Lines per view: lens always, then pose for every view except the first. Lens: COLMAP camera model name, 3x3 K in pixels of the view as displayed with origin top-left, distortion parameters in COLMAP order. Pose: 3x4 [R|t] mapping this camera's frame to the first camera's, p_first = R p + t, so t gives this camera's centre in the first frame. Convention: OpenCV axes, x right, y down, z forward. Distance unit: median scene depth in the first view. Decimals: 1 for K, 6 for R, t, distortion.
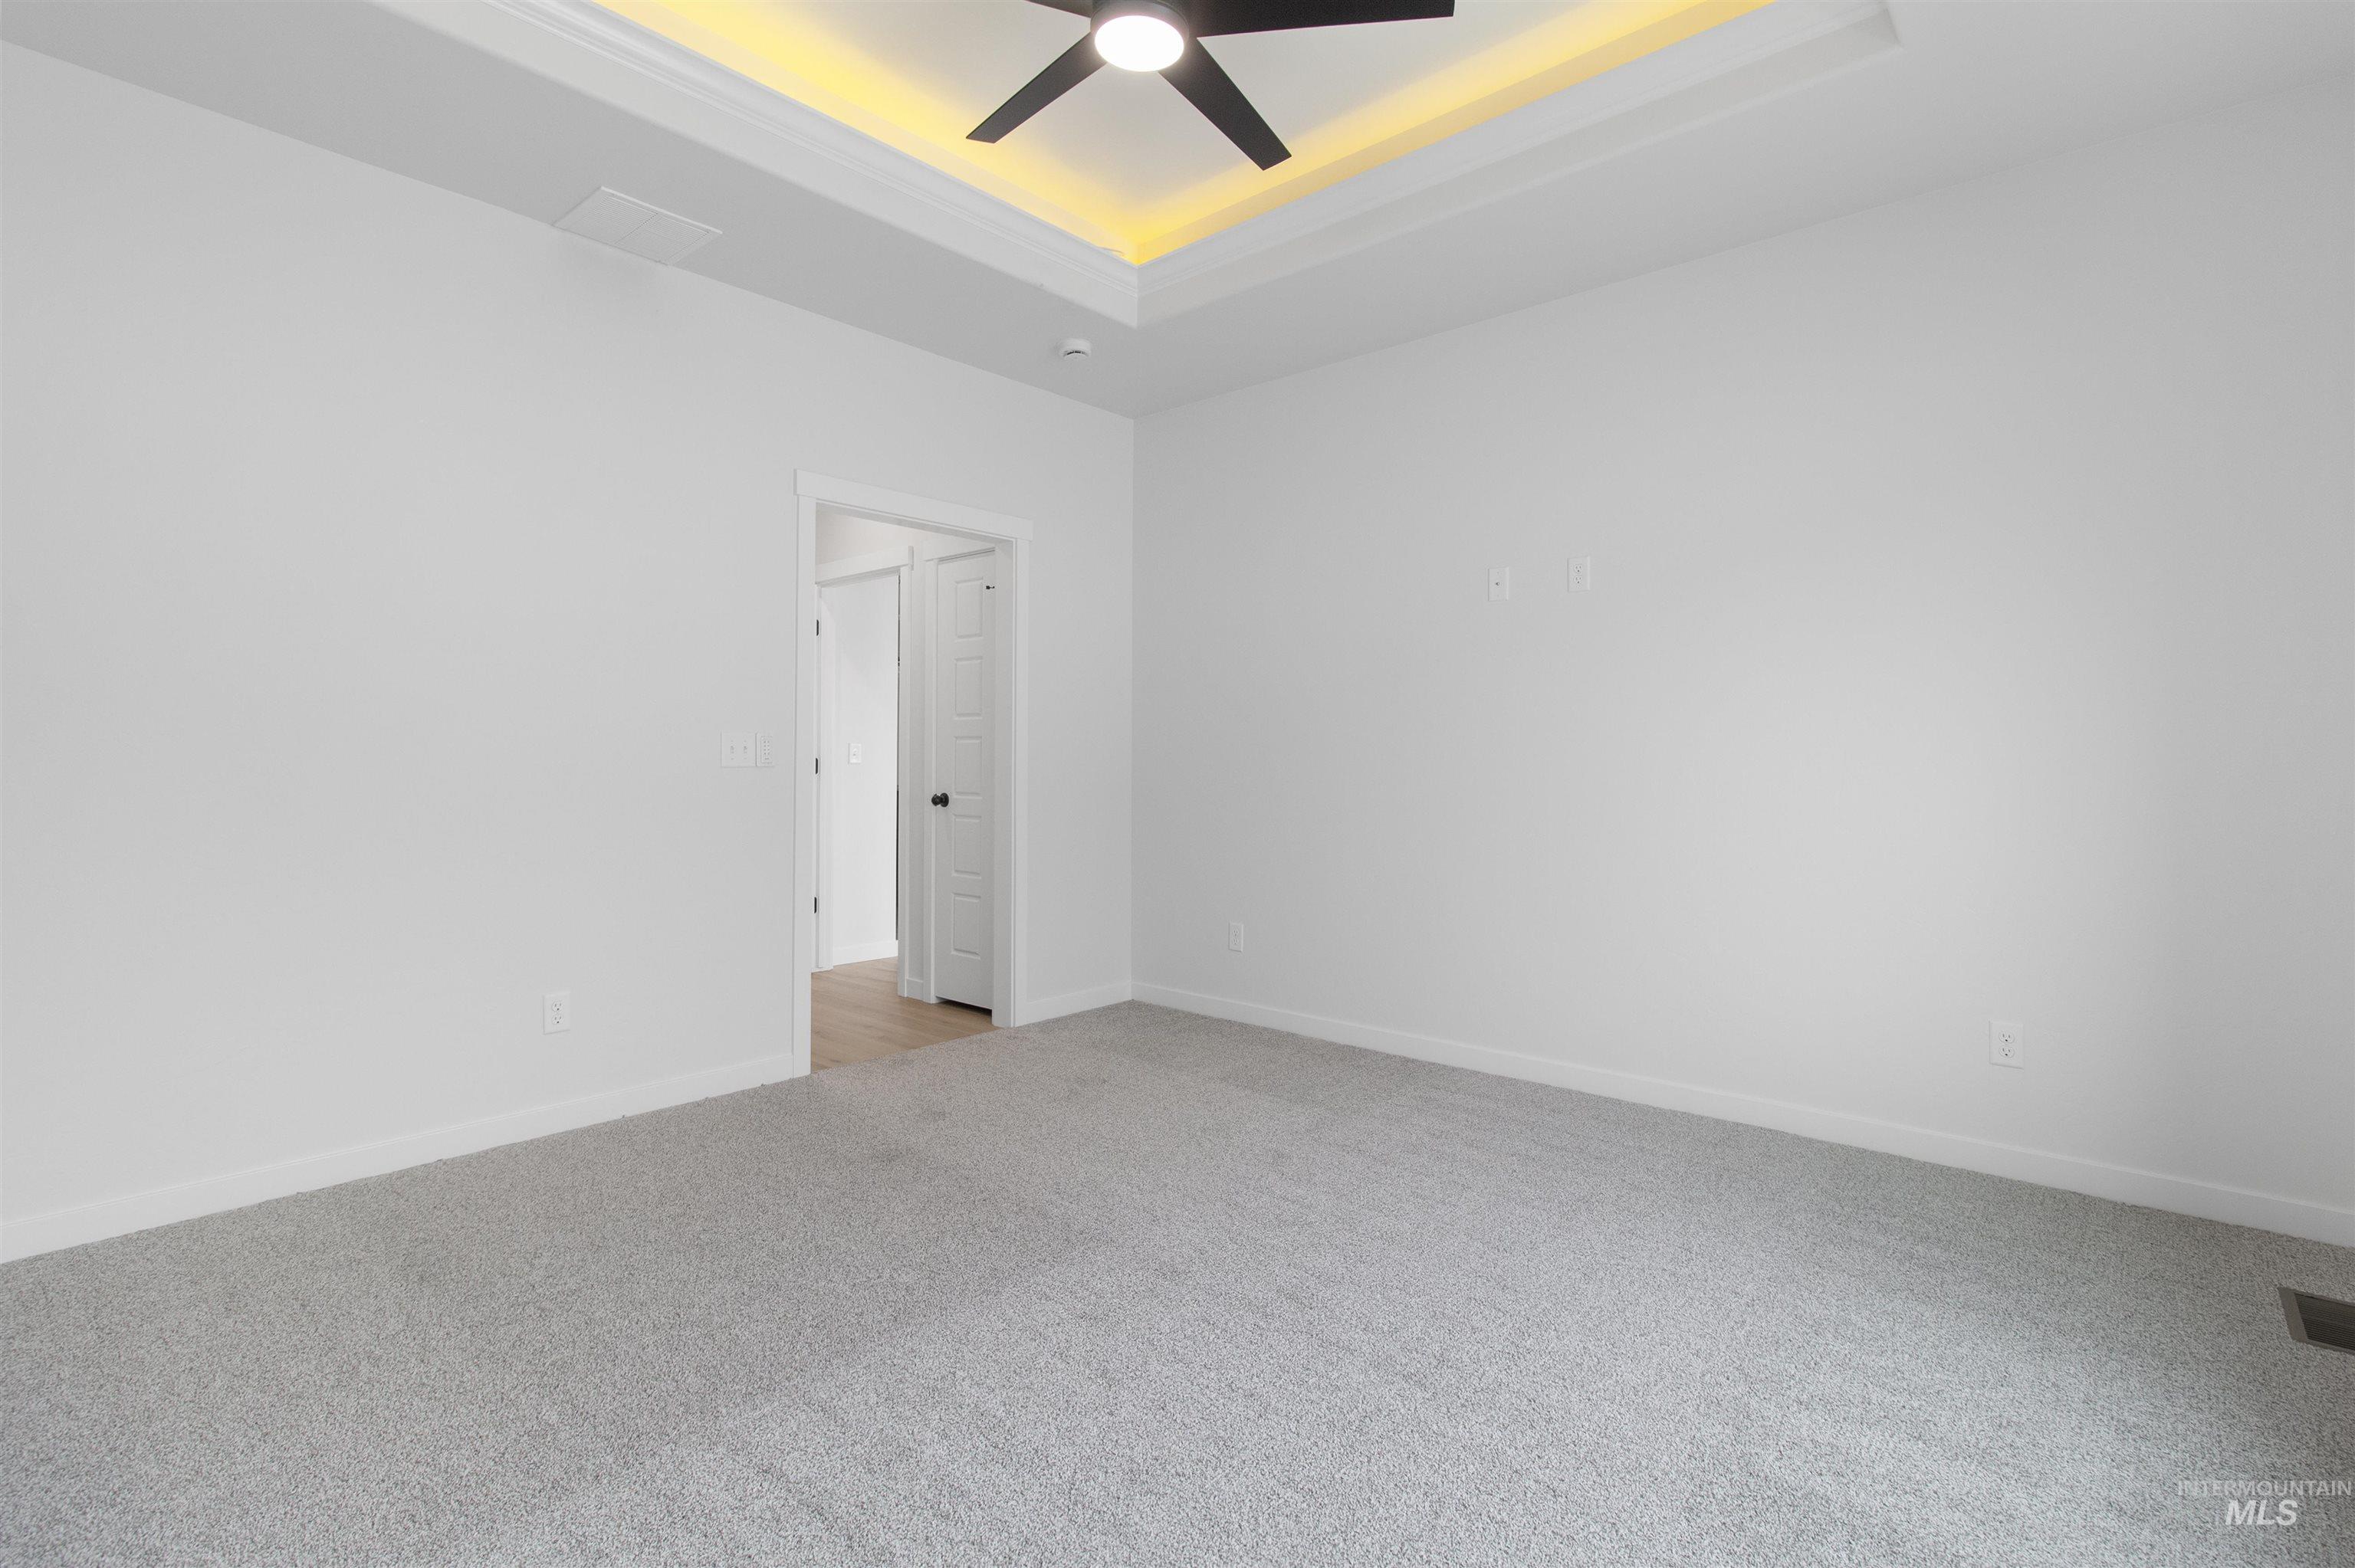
lens RADIAL K [[1100.4, 0, 1177.2], [0, 1100.4, 760.6], [0, 0, 1]] dist [0.002506, 0.000562]
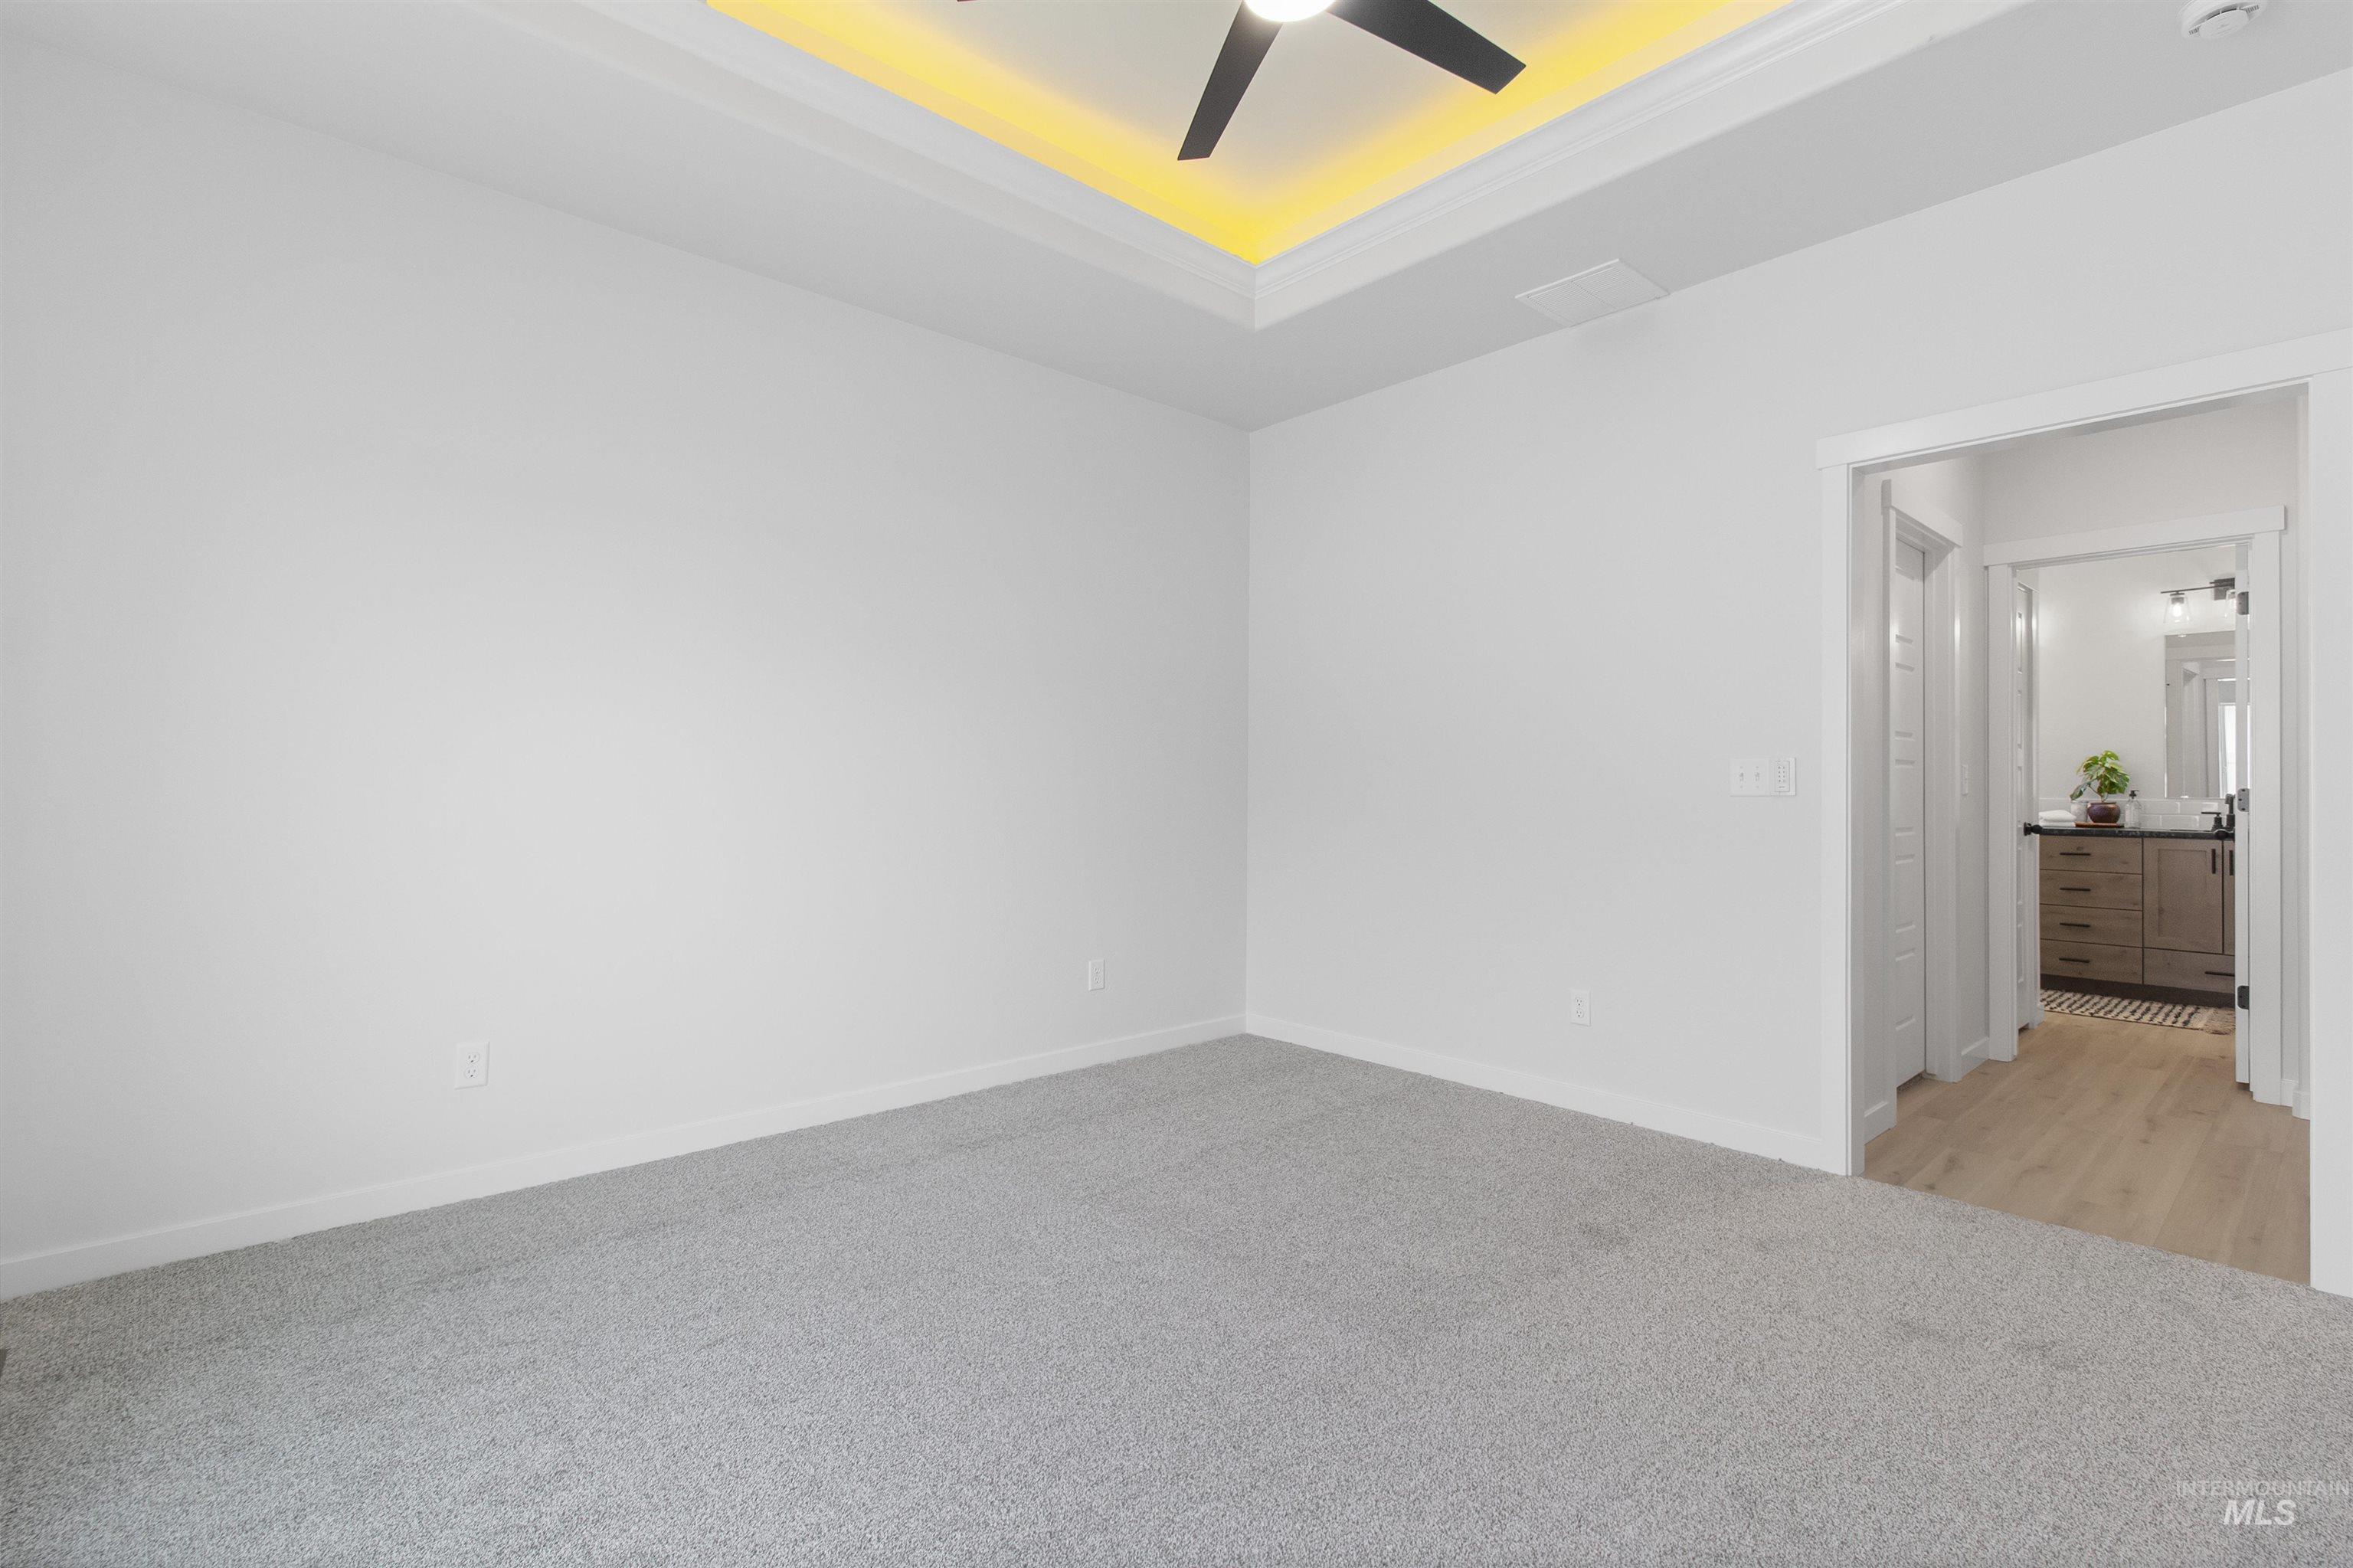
lens RADIAL K [[1099.6, 0, 1176.6], [0, 1099.6, 792.4], [0, 0, 1]] dist [0.002506, 0.000562]
pose [[-0.124583, 0.008460, -0.992173, 0.595958], [0.002805, 0.999963, 0.008174, -0.006009], [0.992205, -0.001765, -0.124602, 0.689768]]
